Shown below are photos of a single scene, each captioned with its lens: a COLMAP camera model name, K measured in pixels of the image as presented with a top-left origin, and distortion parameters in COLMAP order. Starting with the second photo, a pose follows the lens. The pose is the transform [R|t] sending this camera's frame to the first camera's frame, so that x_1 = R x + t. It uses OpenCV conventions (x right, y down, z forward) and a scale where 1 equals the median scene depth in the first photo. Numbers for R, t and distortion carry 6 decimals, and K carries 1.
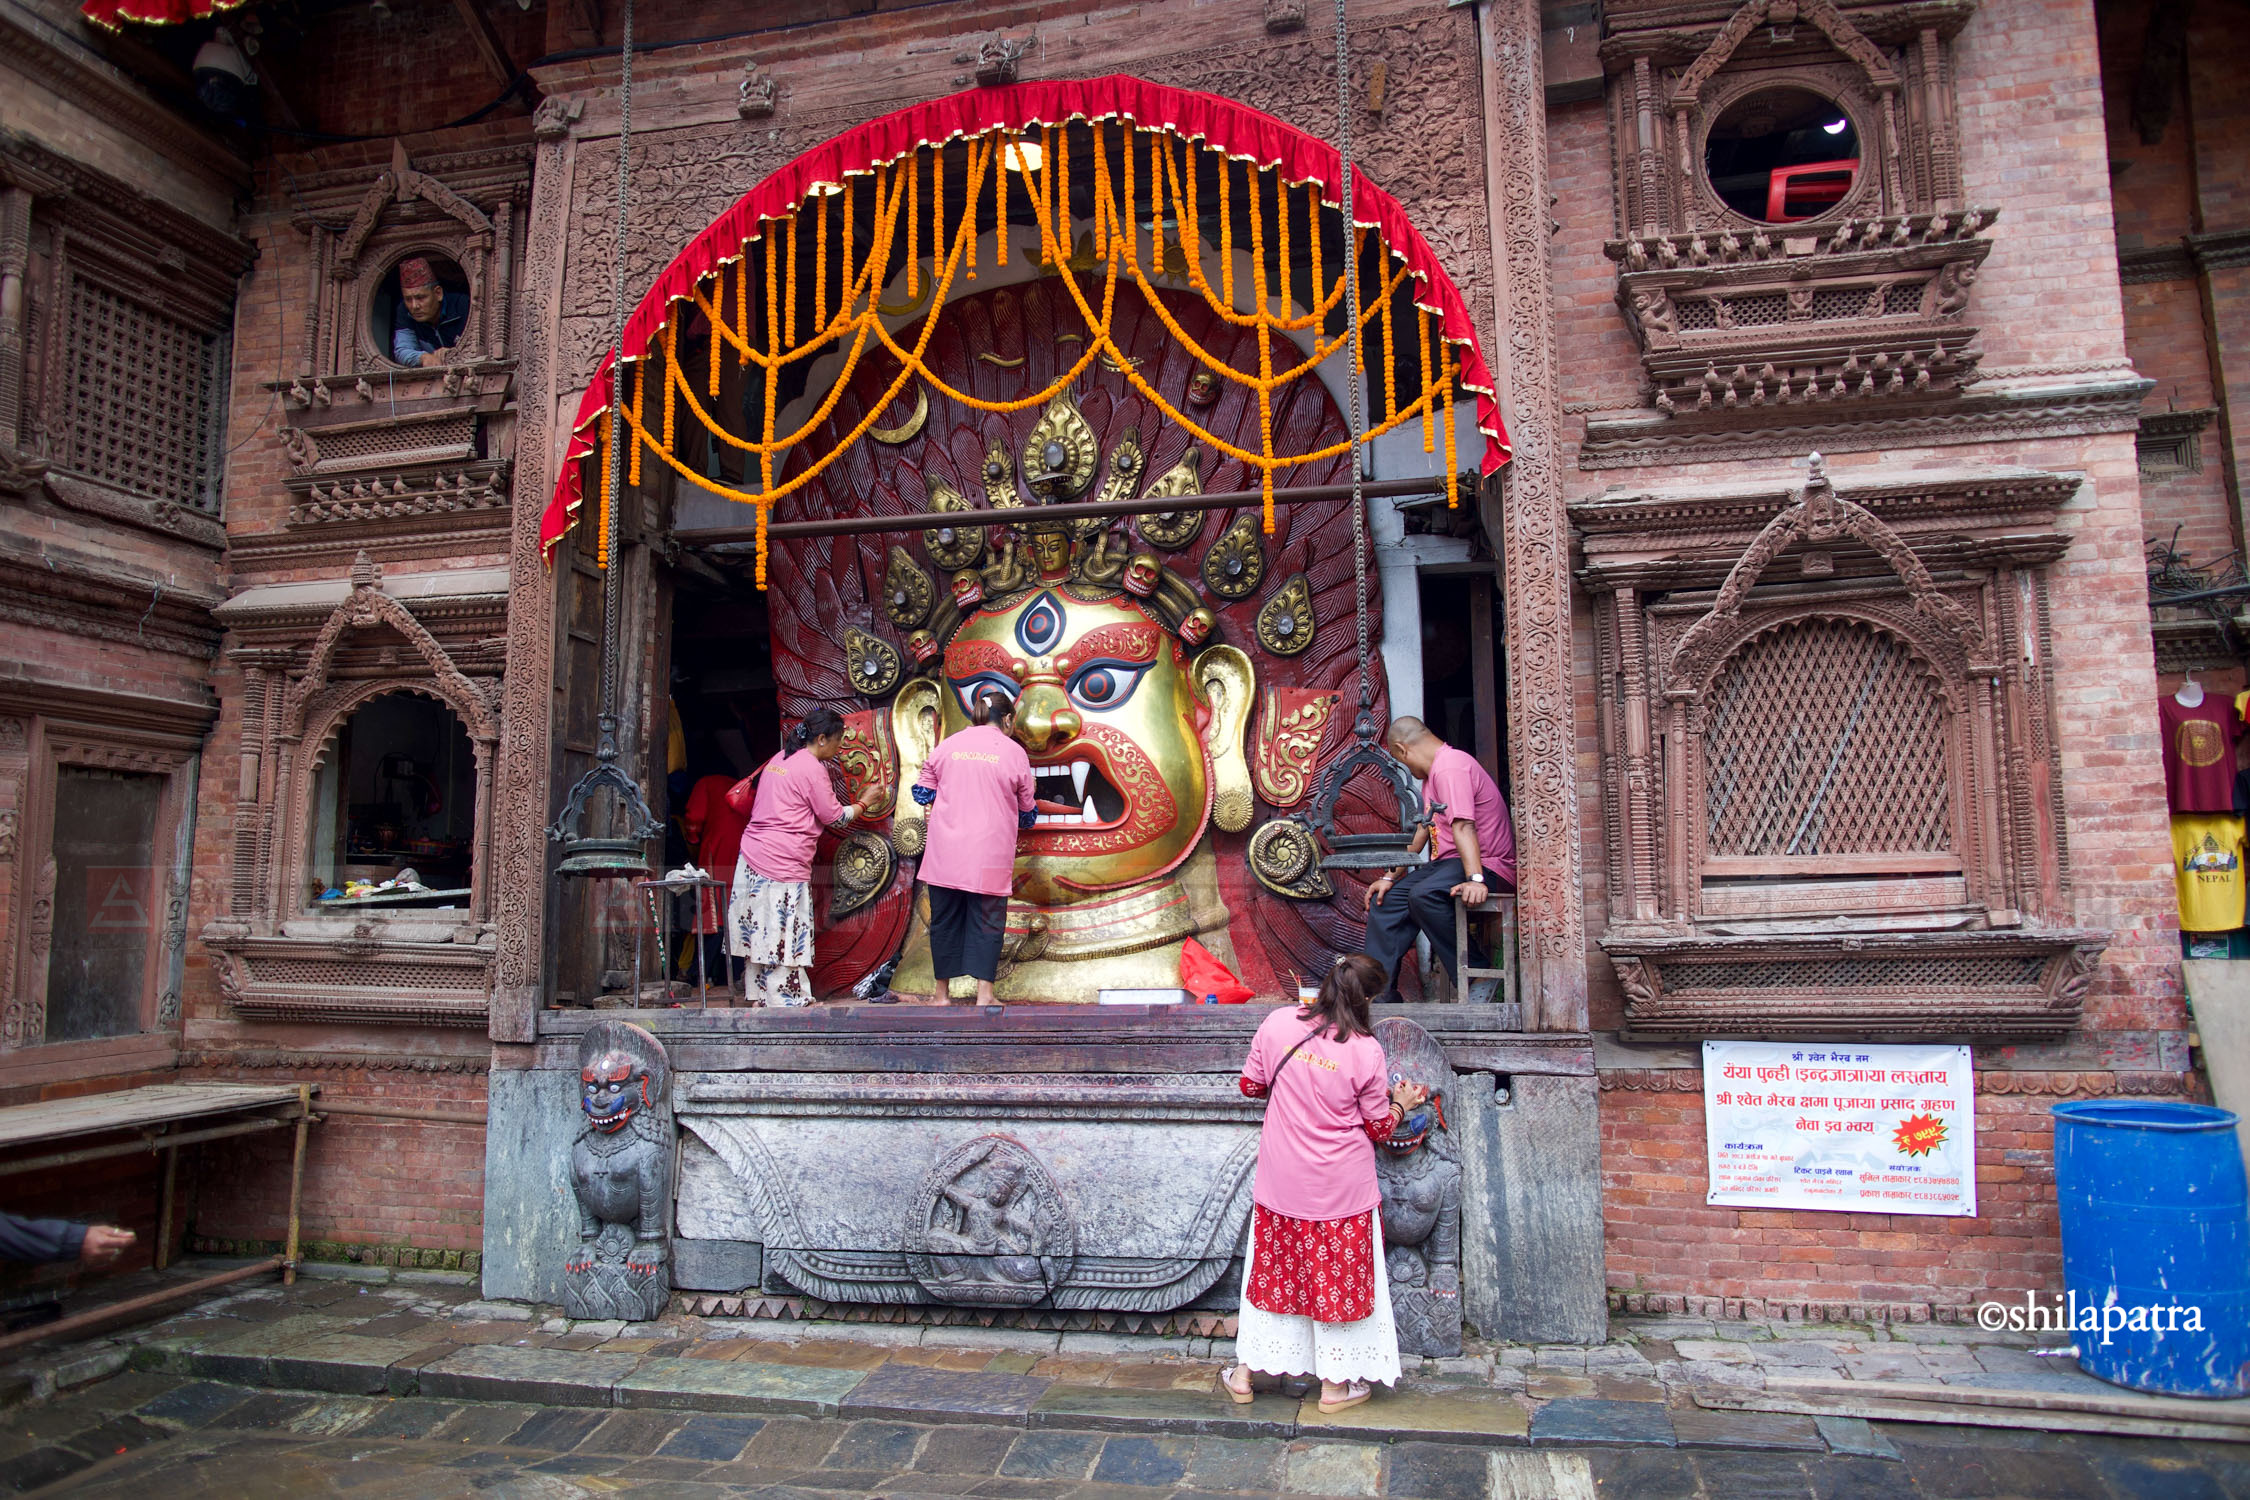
lens RADIAL K [[1529.9, 0, 1125.0], [0, 1529.9, 750.0], [0, 0, 1]] dist [-0.005577, 0.001540]
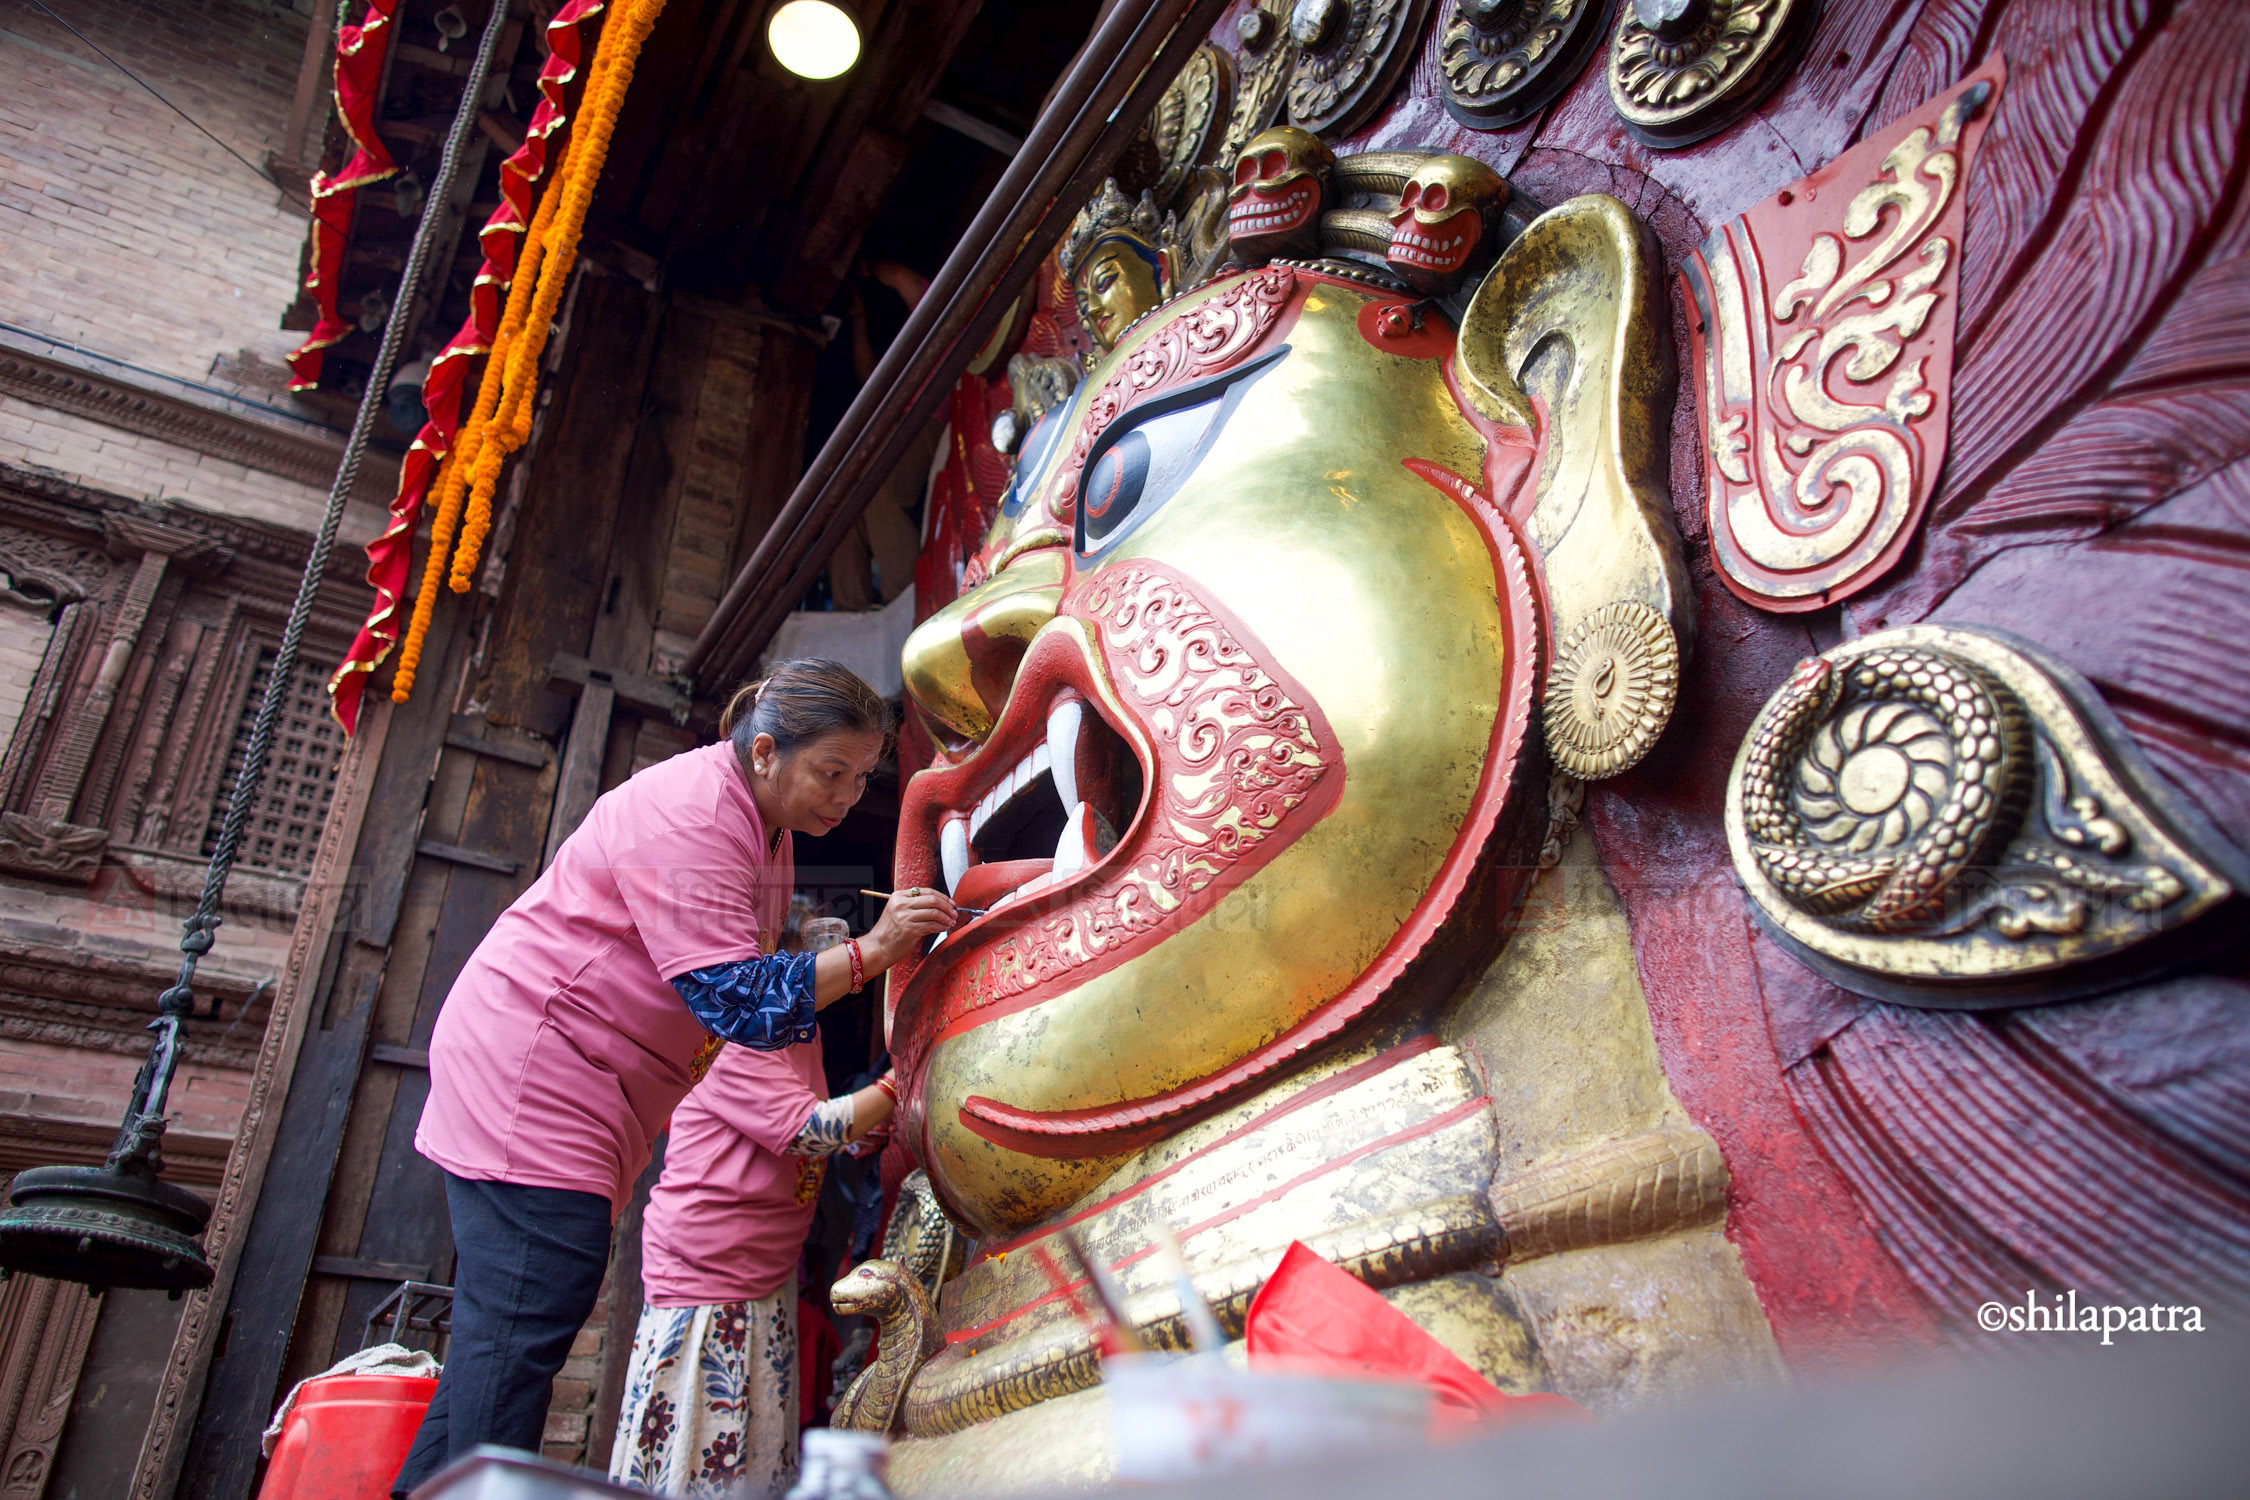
lens RADIAL K [[1529.9, 0, 1125.0], [0, 1529.9, 750.0], [0, 0, 1]] dist [-0.005577, 0.001540]
pose [[0.698943, -0.351870, -0.622629, 0.163923], [0.079611, 0.903462, -0.421210, 0.142754], [0.710733, 0.244833, 0.659481, 0.828231]]
